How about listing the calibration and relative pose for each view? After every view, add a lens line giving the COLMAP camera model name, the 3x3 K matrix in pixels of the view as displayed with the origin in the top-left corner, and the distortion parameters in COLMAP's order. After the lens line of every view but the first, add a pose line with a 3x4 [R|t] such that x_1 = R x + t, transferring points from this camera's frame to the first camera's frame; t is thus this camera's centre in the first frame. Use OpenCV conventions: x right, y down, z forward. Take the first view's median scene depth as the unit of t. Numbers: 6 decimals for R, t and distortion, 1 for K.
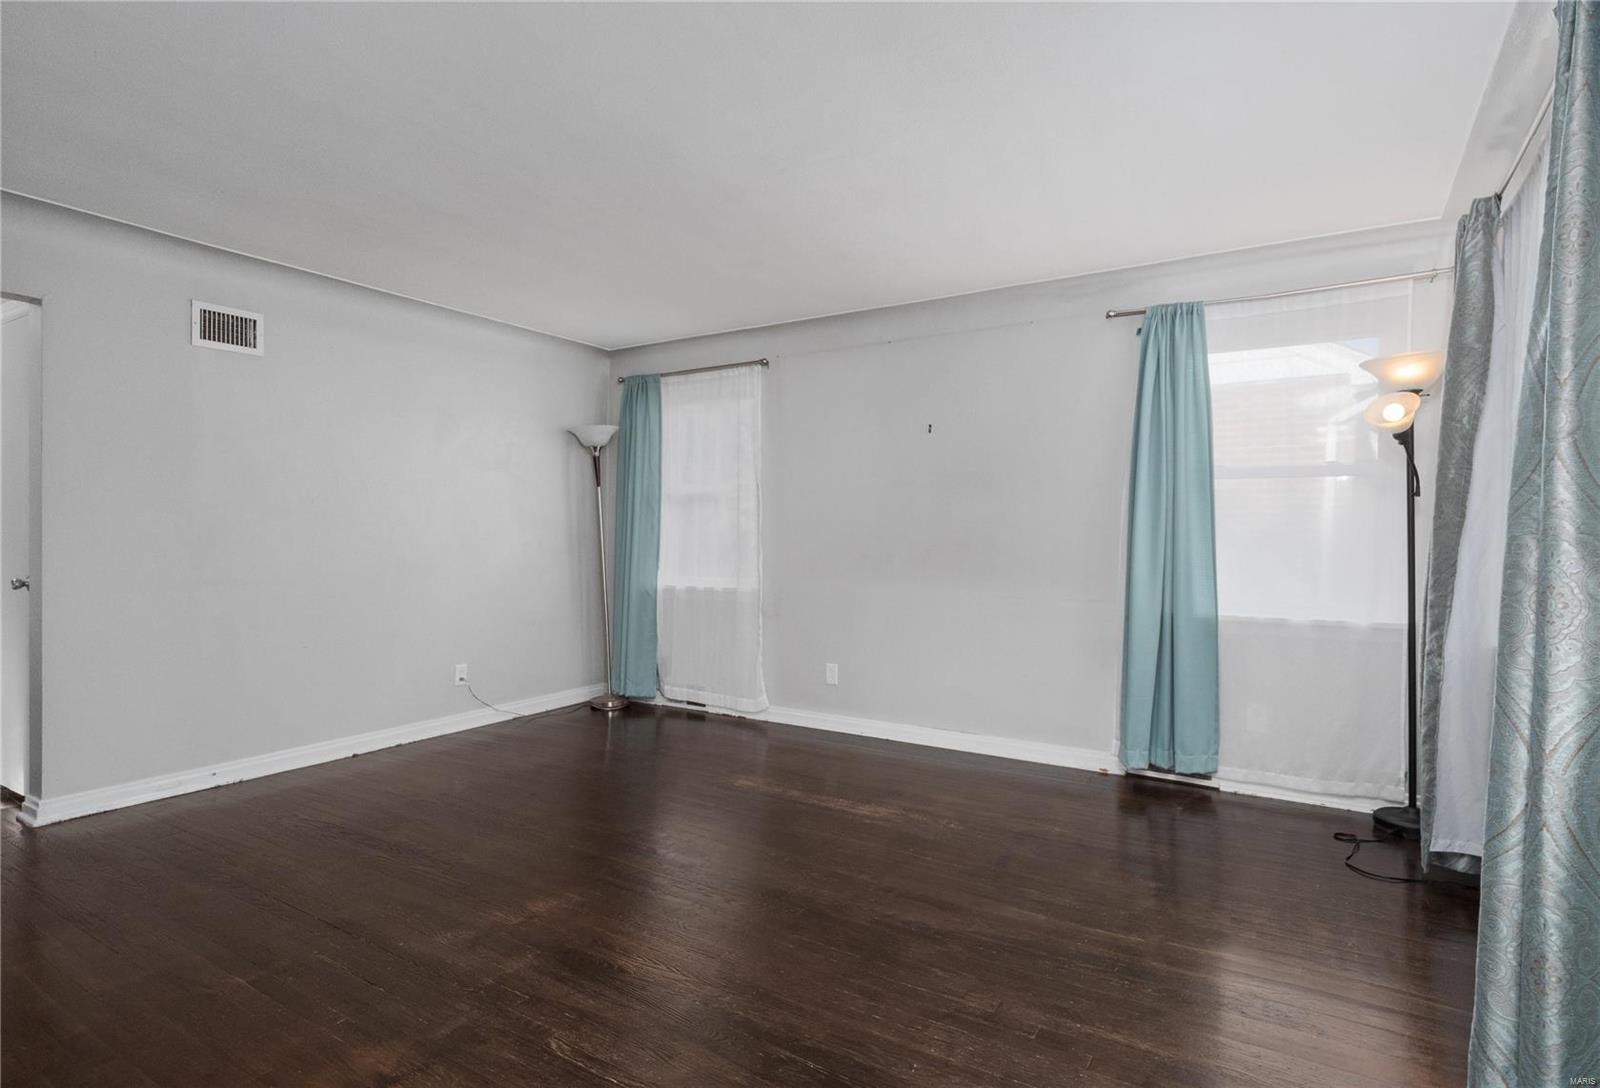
lens RADIAL K [[857.0, 0, 784.8], [0, 857.0, 544.8], [0, 0, 1]] dist [0.005393, -0.004332]
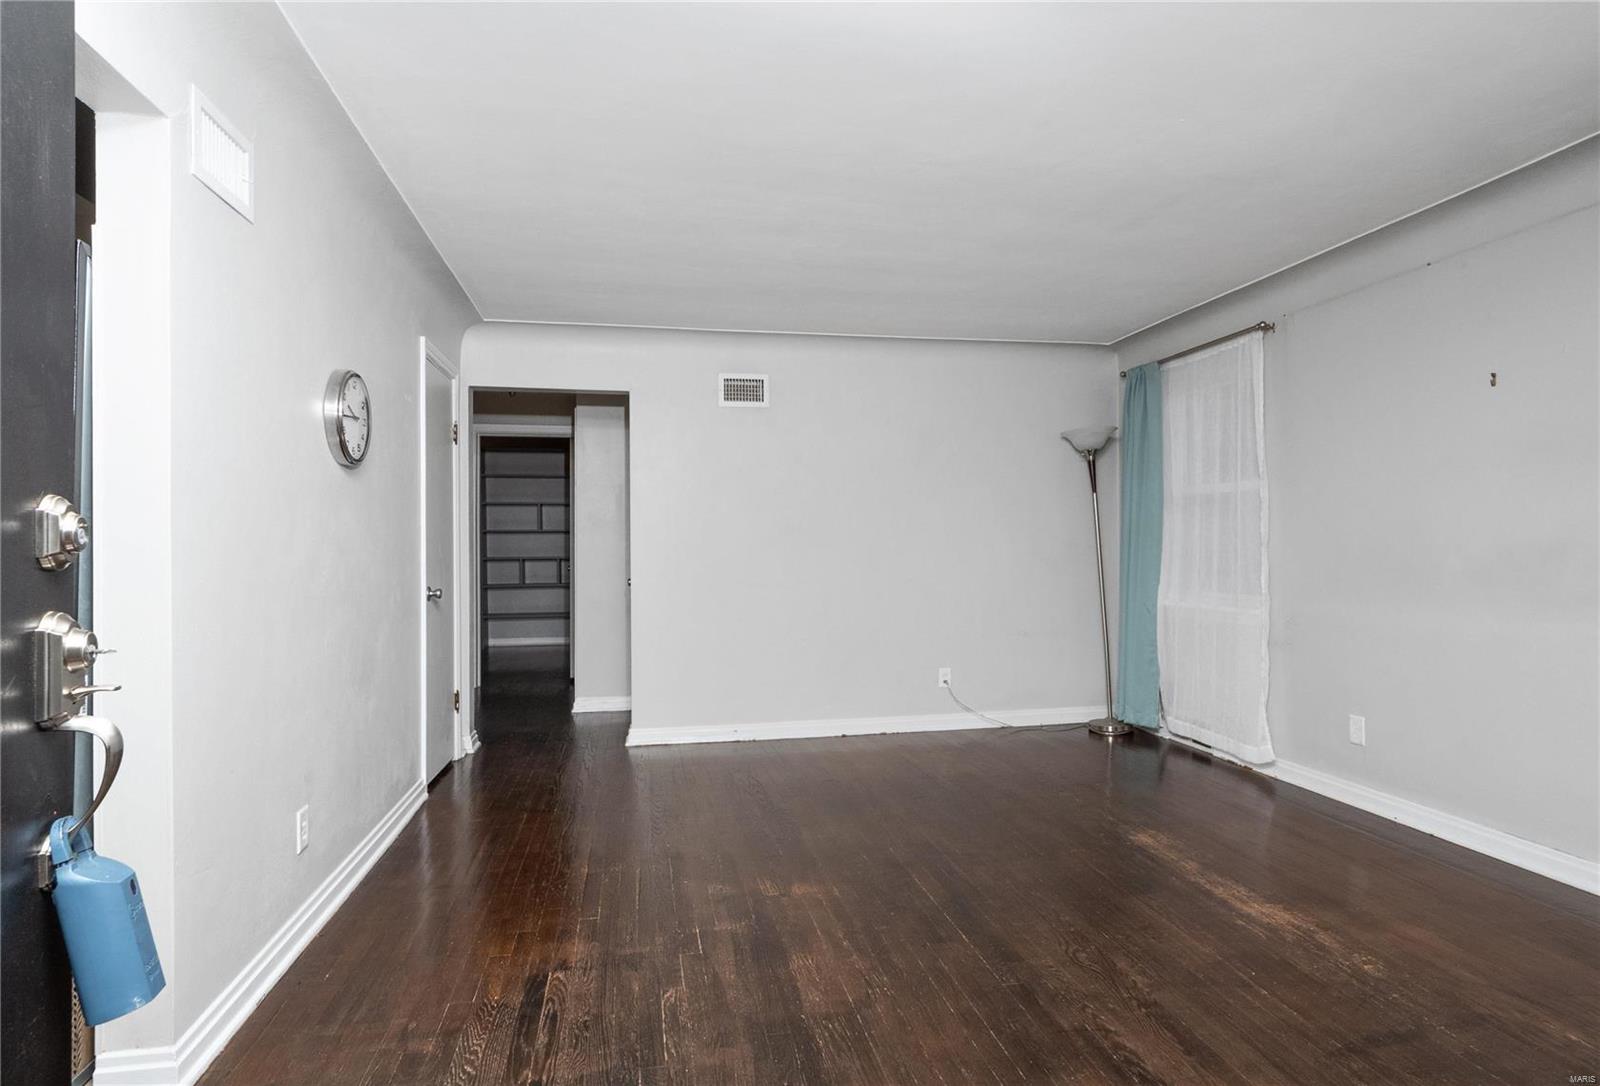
lens RADIAL K [[857.0, 0, 785.7], [0, 857.0, 539.1], [0, 0, 1]] dist [0.005393, -0.004332]
pose [[0.669822, -0.015770, -0.742354, 0.263224], [0.001372, 0.999799, -0.020001, 0.000756], [0.742520, 0.012379, 0.669709, 0.131600]]
